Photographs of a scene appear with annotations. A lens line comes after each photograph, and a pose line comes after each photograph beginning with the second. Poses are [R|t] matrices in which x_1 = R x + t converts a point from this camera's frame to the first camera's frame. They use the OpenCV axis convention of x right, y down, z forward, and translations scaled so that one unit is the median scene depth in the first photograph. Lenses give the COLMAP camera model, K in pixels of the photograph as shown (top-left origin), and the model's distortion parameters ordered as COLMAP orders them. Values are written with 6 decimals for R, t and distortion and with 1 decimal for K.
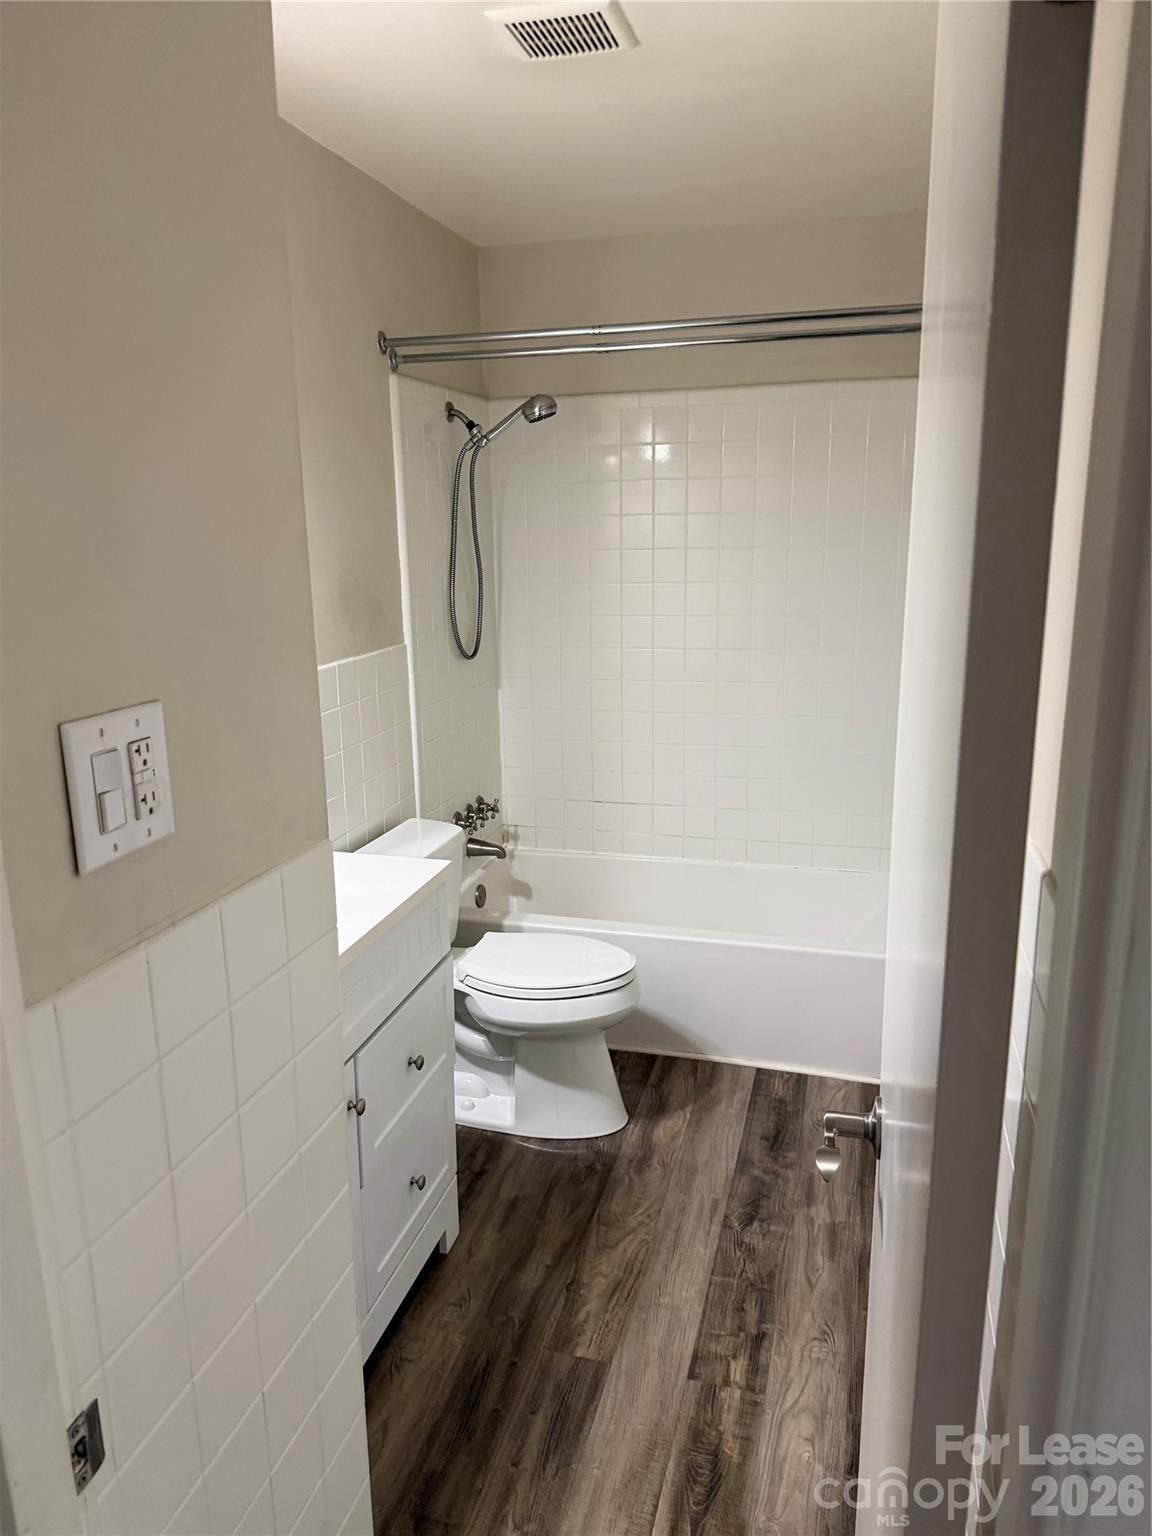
lens RADIAL K [[1093.4, 0, 562.1], [0, 1093.4, 791.5], [0, 0, 1]] dist [0.008236, -0.017961]
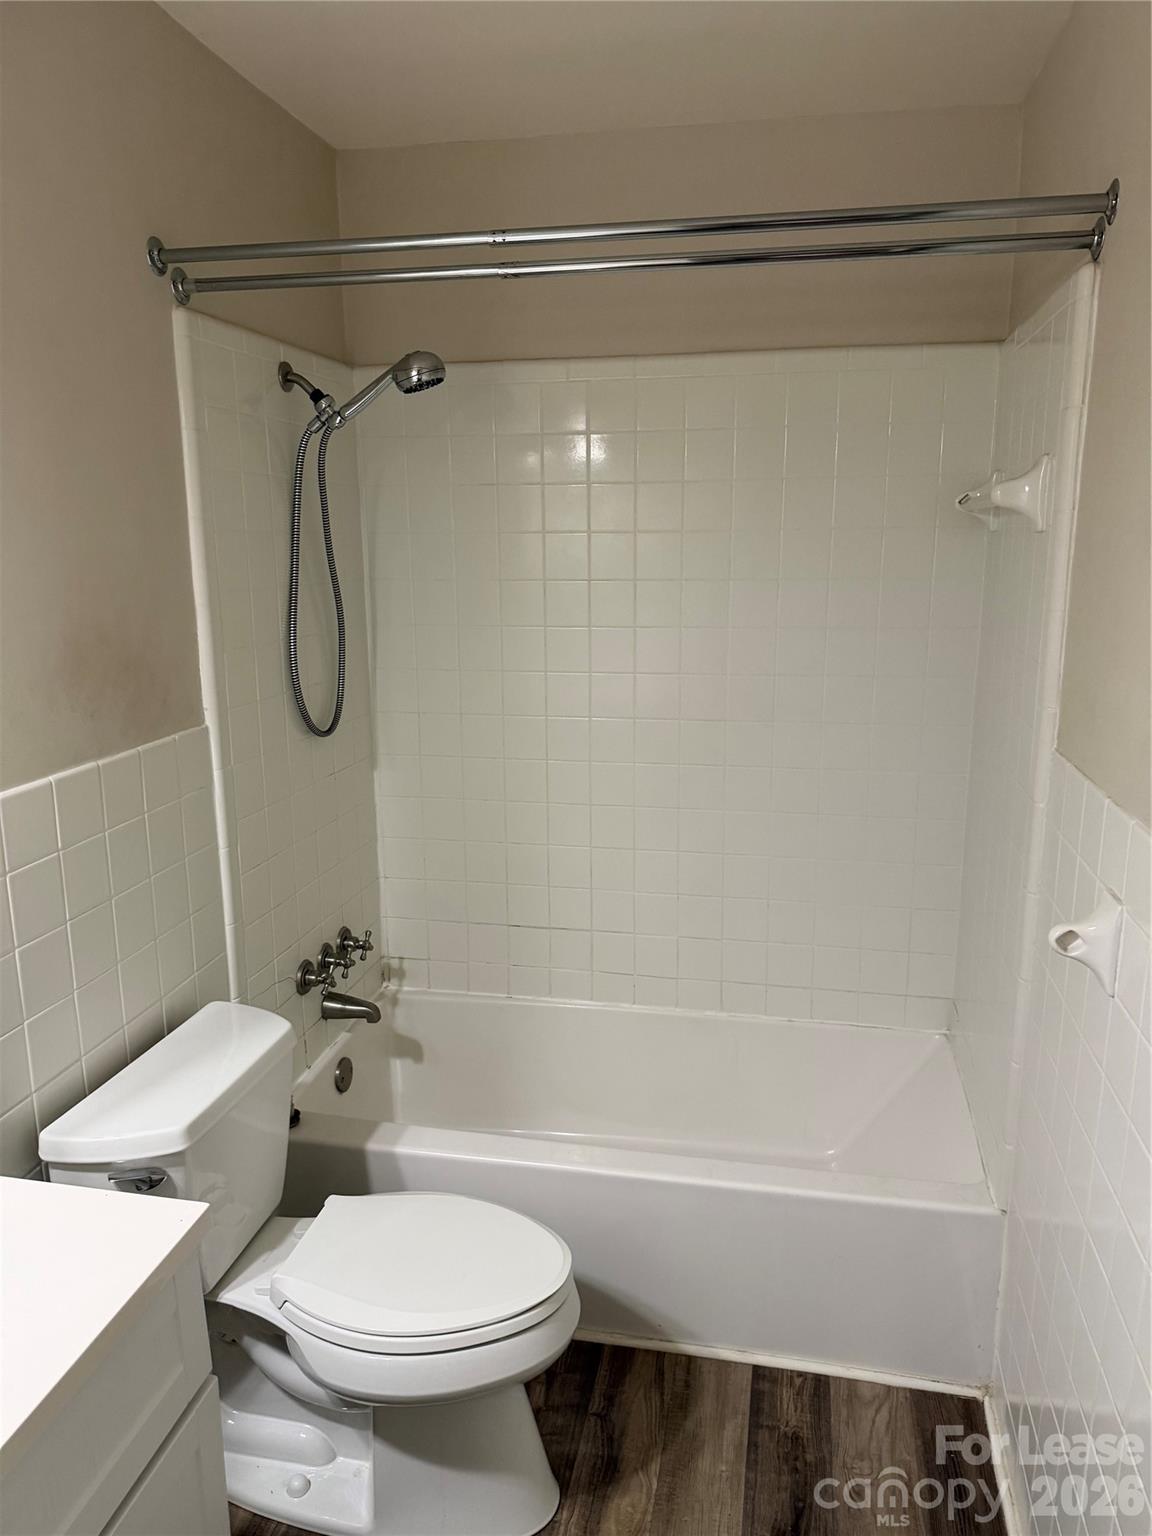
lens RADIAL K [[1093.4, 0, 592.7], [0, 1093.4, 761.6], [0, 0, 1]] dist [0.008236, -0.017961]
pose [[0.995806, -0.004939, 0.091352, 0.023026], [0.008397, 0.999261, -0.037513, -0.087629], [-0.091099, 0.038122, 0.995112, 0.337284]]
